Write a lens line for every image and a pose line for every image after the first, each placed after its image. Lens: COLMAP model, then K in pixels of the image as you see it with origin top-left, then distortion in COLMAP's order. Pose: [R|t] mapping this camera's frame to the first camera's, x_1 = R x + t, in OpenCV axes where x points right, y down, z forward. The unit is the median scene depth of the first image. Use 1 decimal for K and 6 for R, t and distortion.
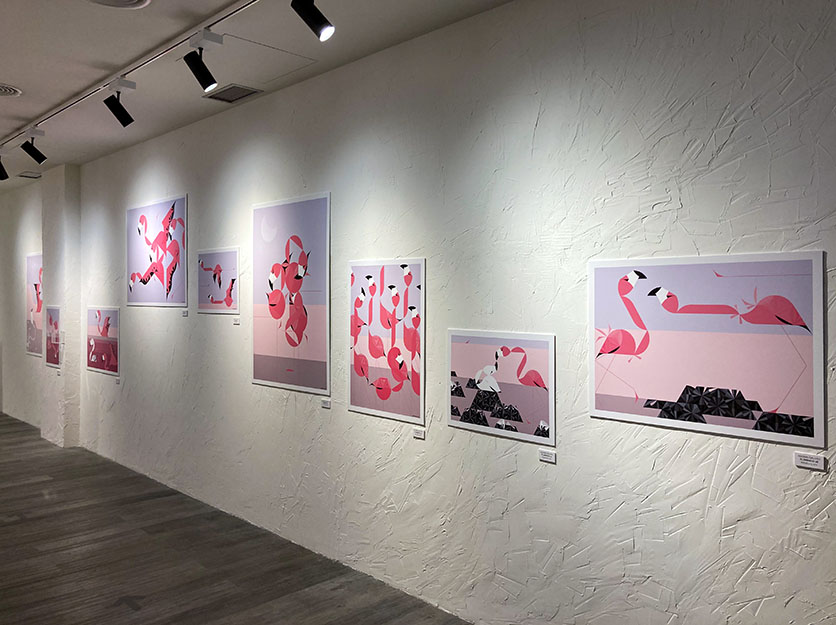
lens RADIAL K [[679.4, 0, 423.8], [0, 679.4, 292.2], [0, 0, 1]] dist [0.046993, 0.007443]
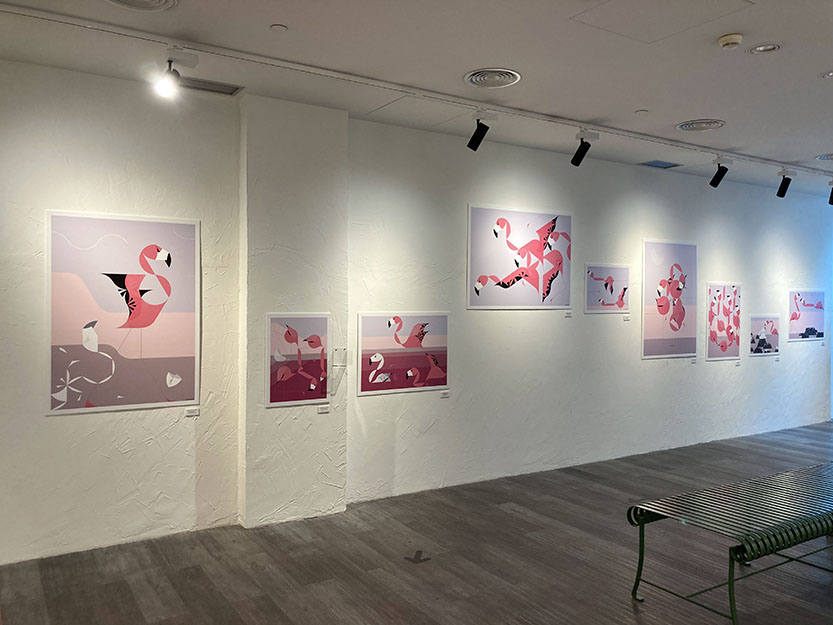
lens RADIAL K [[710.5, 0, 413.3], [0, 710.5, 314.0], [0, 0, 1]] dist [0.002295, -0.021832]
pose [[0.210234, -0.014434, 0.977544, -2.018191], [-0.007051, 0.999843, 0.016279, 0.014870], [-0.977626, -0.010315, 0.210100, 1.264931]]
